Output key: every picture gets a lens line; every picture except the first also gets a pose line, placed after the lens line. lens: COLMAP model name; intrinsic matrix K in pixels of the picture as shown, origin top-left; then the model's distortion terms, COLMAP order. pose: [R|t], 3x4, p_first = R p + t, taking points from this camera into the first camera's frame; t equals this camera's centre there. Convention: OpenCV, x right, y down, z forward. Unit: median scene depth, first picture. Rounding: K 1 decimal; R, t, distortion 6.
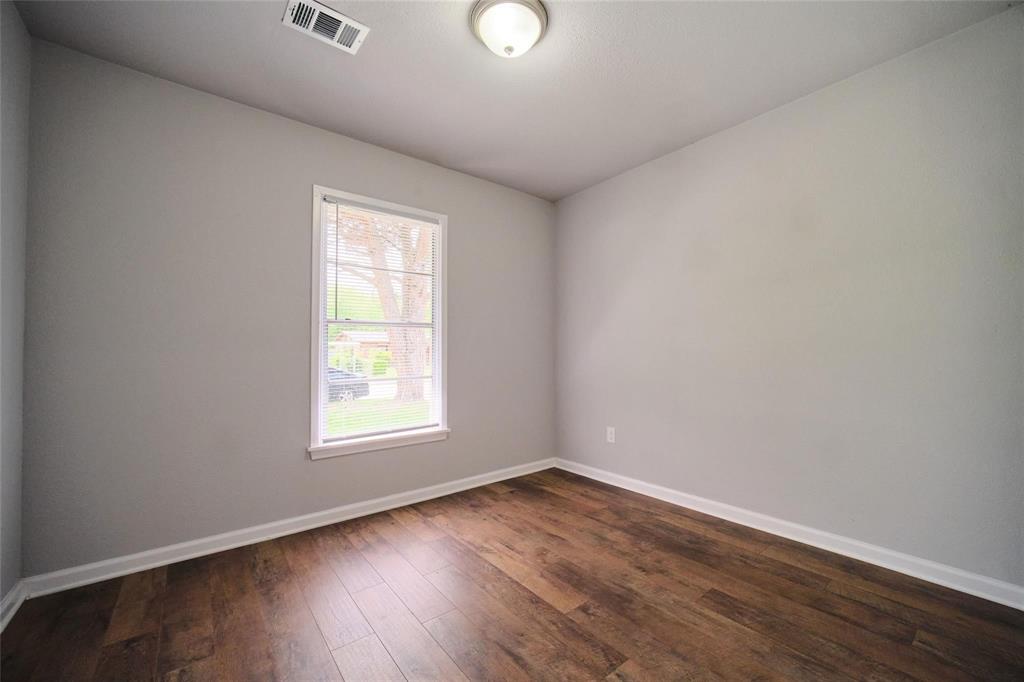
lens RADIAL K [[403.4, 0, 514.0], [0, 403.4, 343.0], [0, 0, 1]] dist [-0.002623, -0.000093]
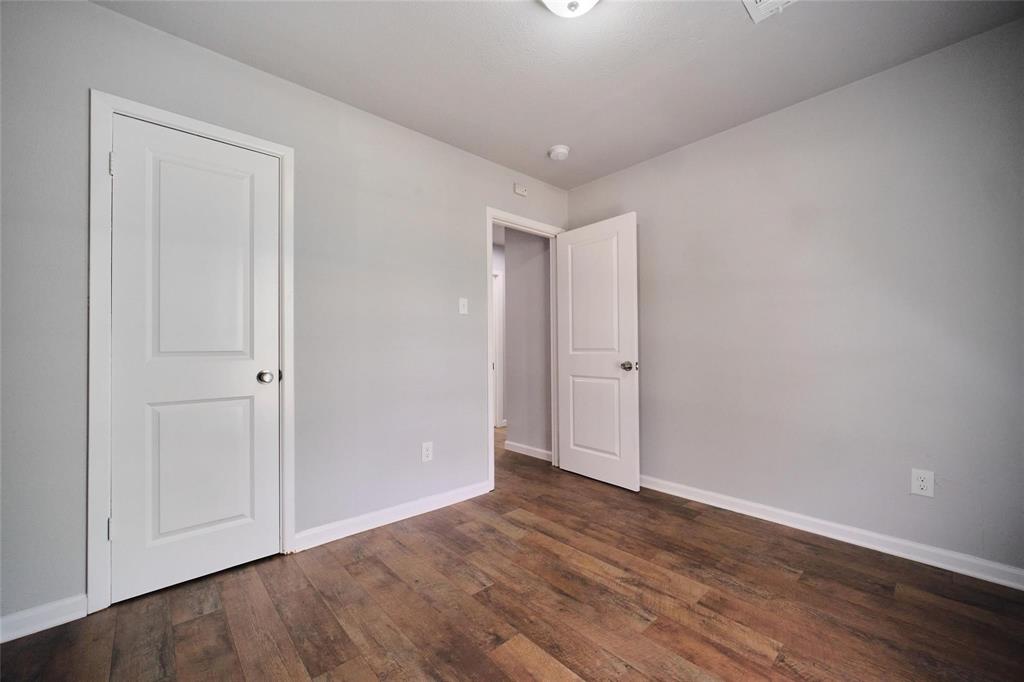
lens RADIAL K [[459.6, 0, 514.0], [0, 459.6, 346.2], [0, 0, 1]] dist [-0.000923, -0.000101]
pose [[-0.997281, 0.011217, -0.072829, 0.217323], [0.013003, 0.999625, -0.024091, 0.047169], [0.072532, -0.024972, -0.997053, 2.137501]]
